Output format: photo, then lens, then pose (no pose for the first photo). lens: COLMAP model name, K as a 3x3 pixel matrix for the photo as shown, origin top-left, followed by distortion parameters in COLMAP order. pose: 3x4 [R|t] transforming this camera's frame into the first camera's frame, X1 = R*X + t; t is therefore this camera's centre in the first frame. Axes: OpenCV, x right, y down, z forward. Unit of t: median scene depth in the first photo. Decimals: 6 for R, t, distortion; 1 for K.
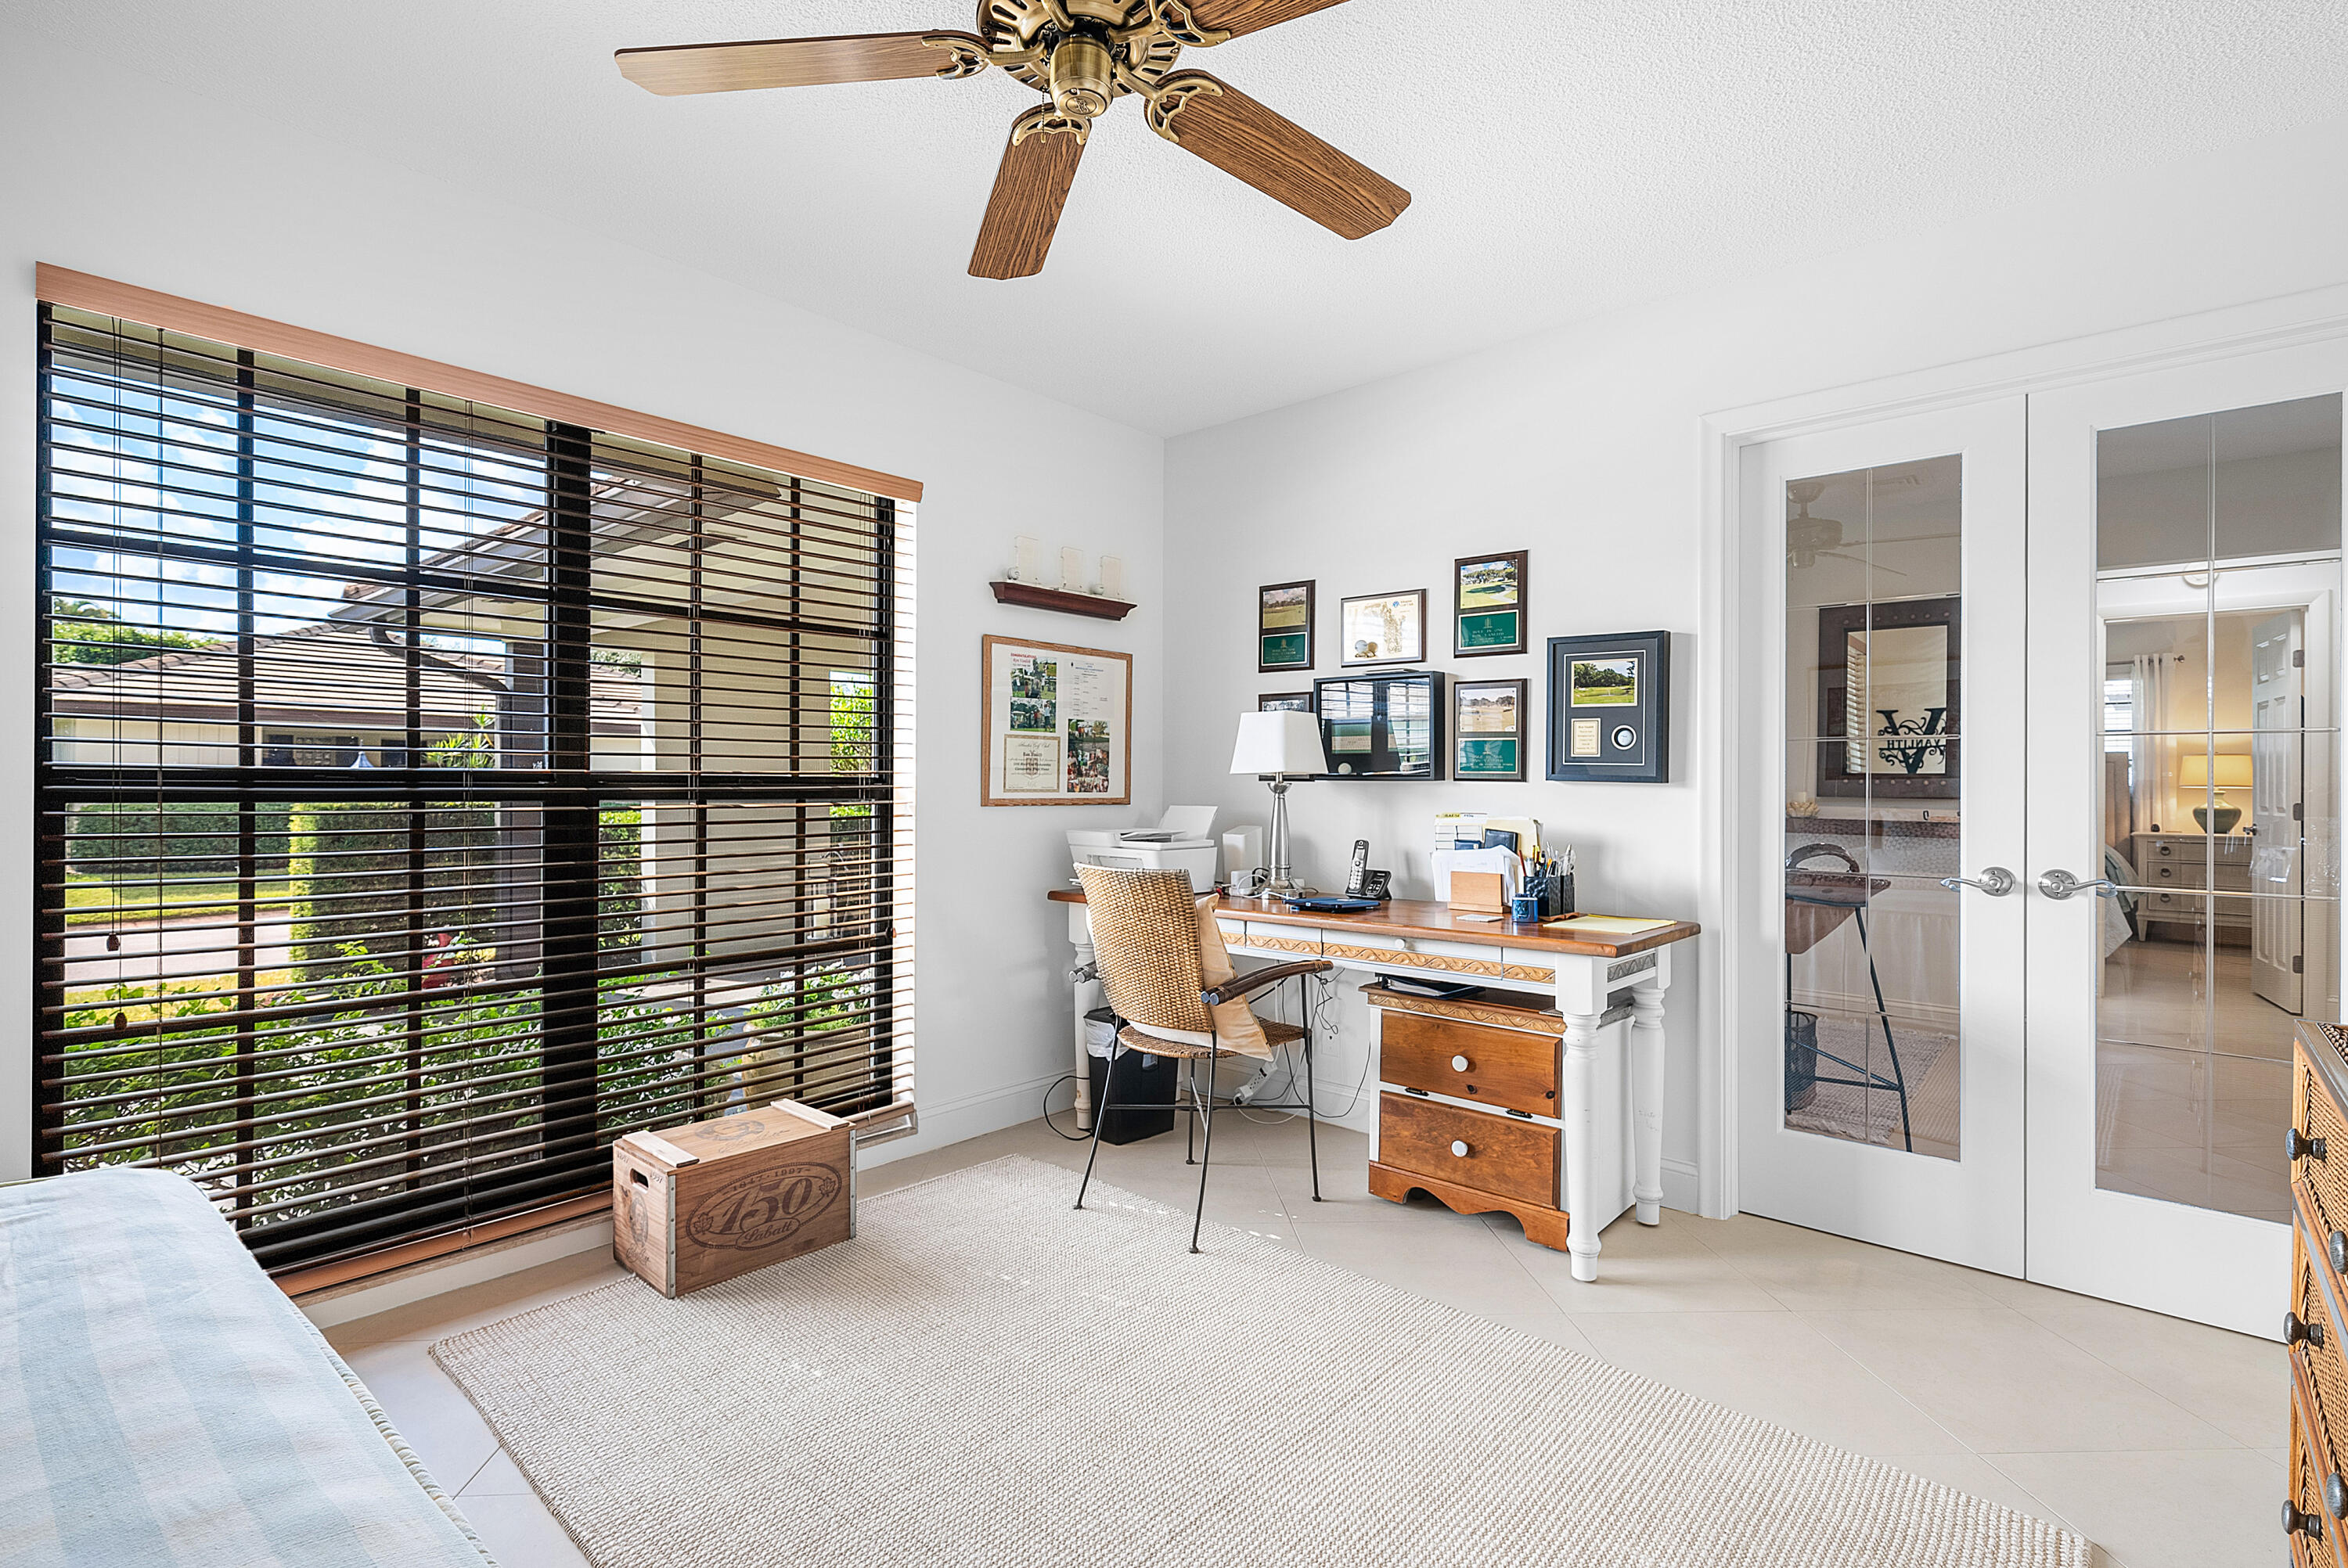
lens RADIAL K [[1085.6, 0, 1186.5], [0, 1085.6, 778.9], [0, 0, 1]] dist [0.001670, 0.000091]
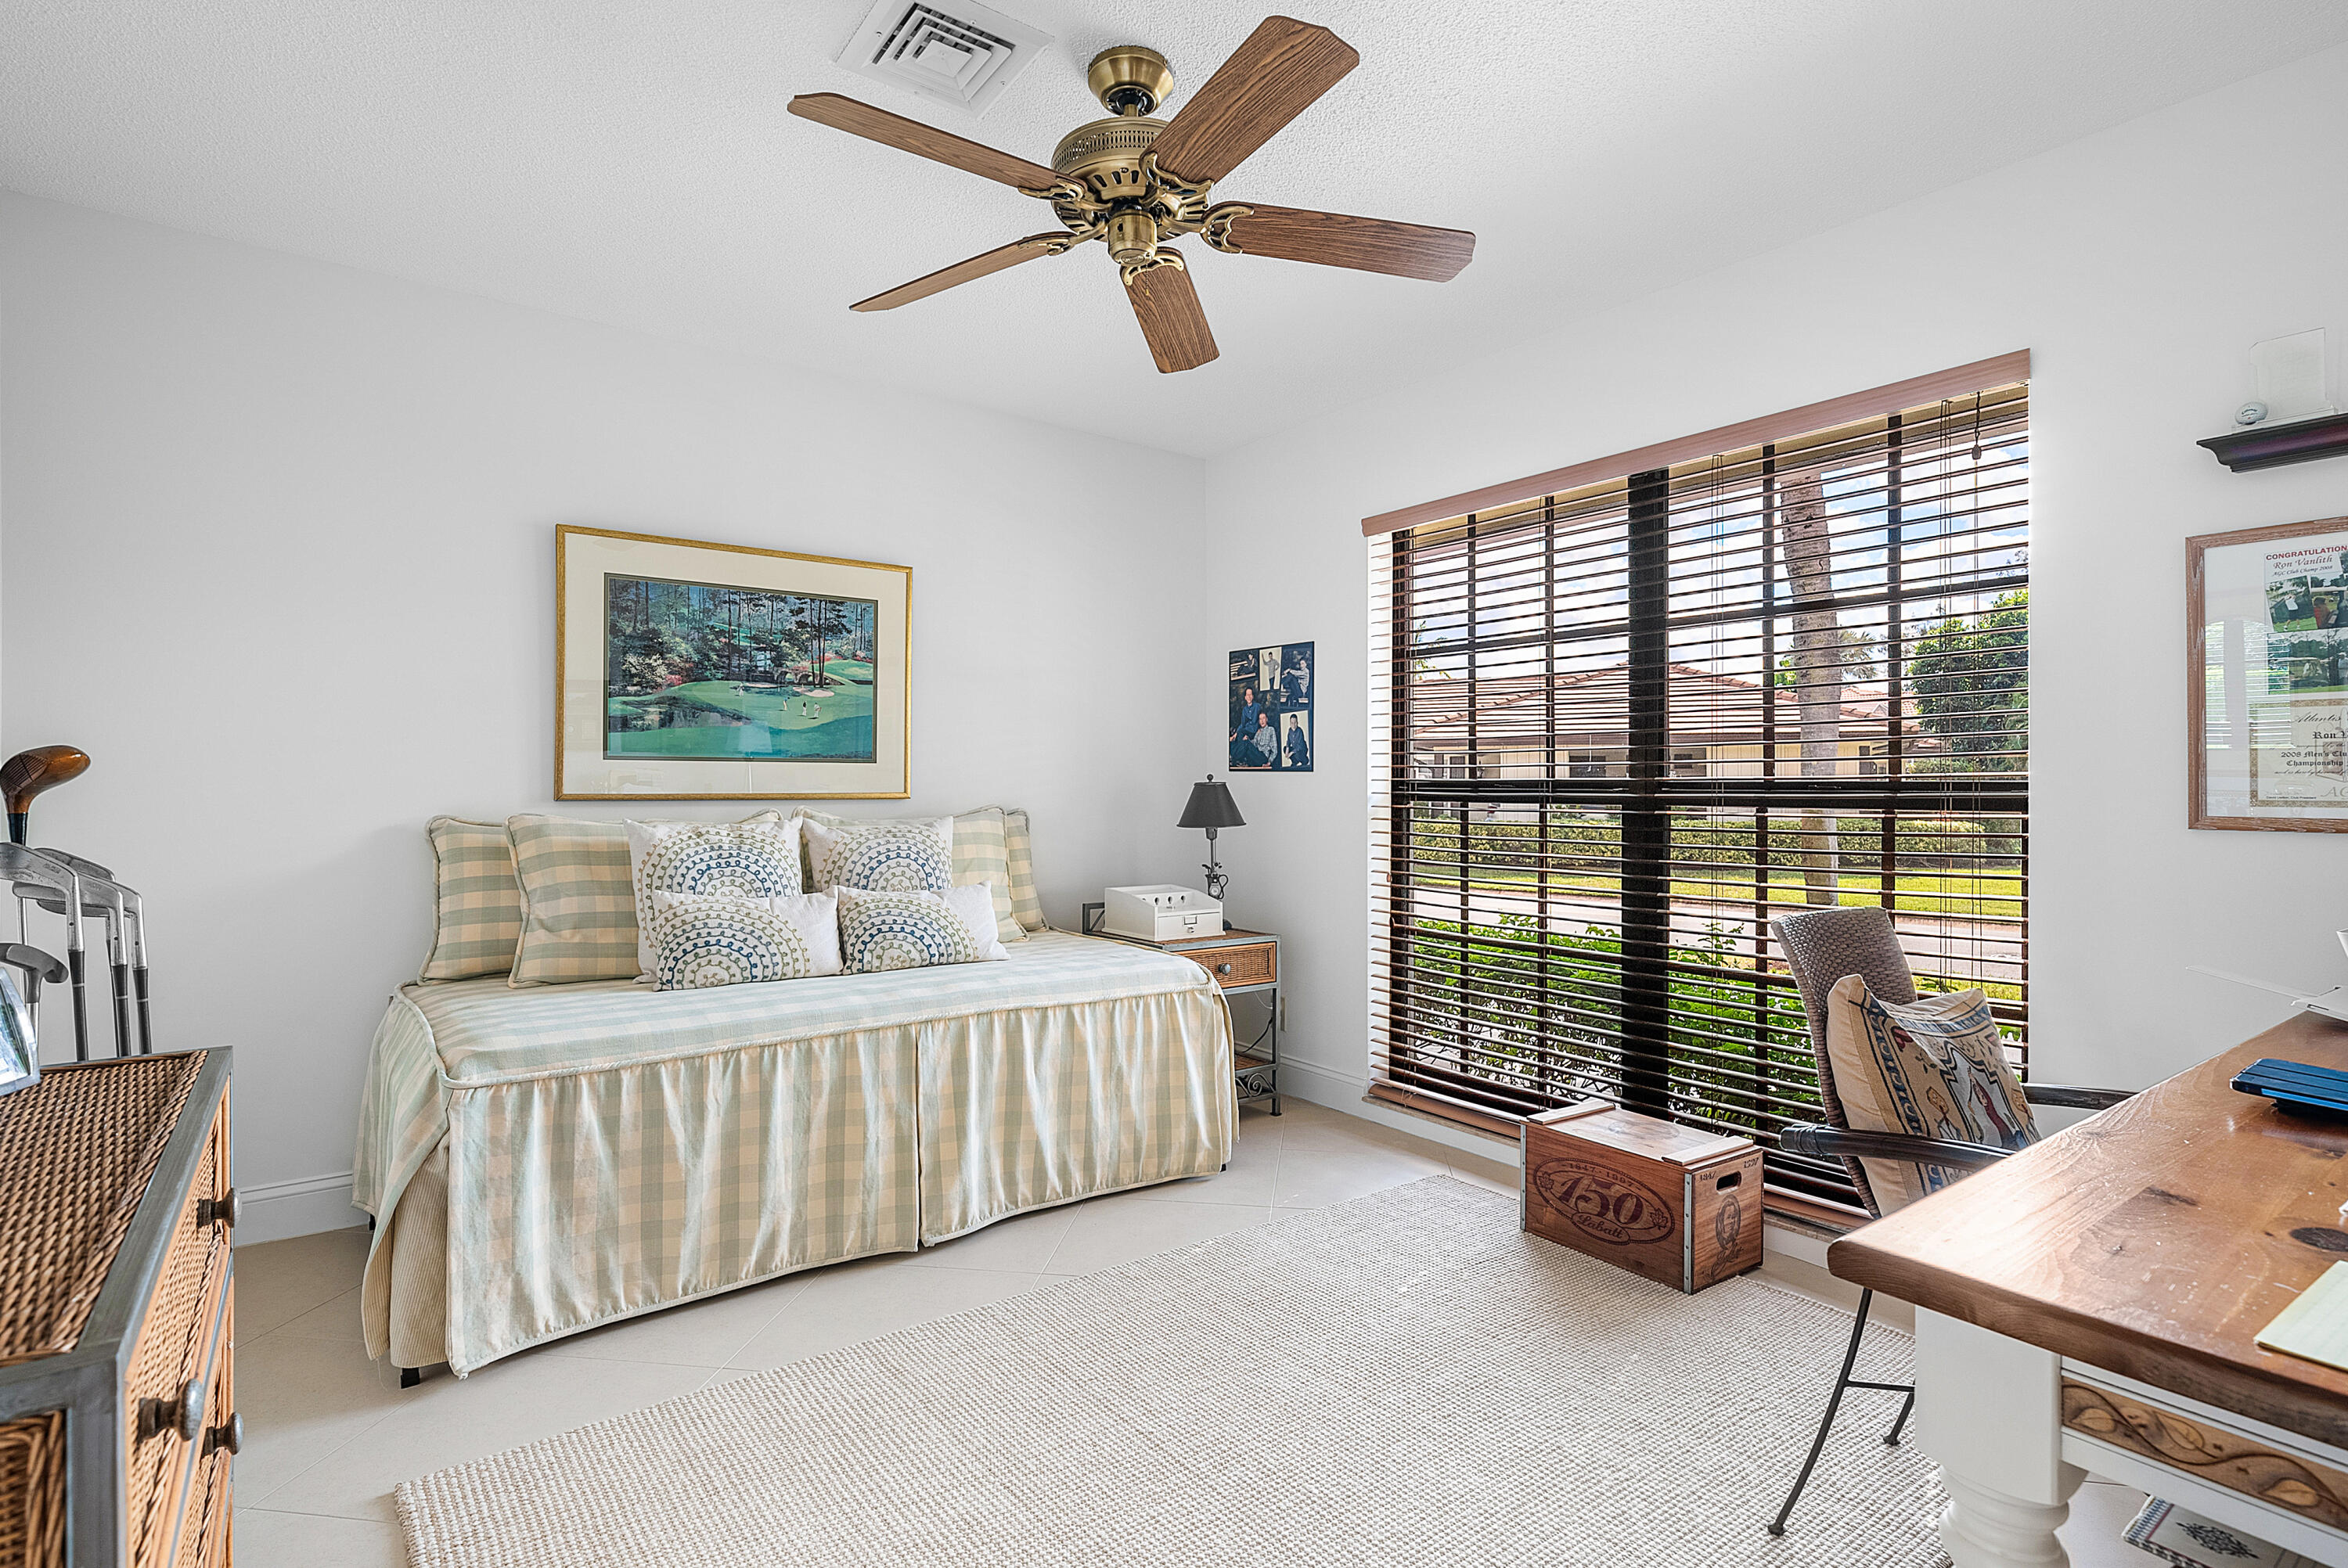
lens RADIAL K [[1161.1, 0, 1180.2], [0, 1161.1, 783.1], [0, 0, 1]] dist [-0.001896, 0.000258]
pose [[-0.209072, -0.009325, -0.977856, 0.700930], [-0.000590, 0.999956, -0.009409, 0.008506], [0.977900, -0.001391, -0.209068, 0.763785]]
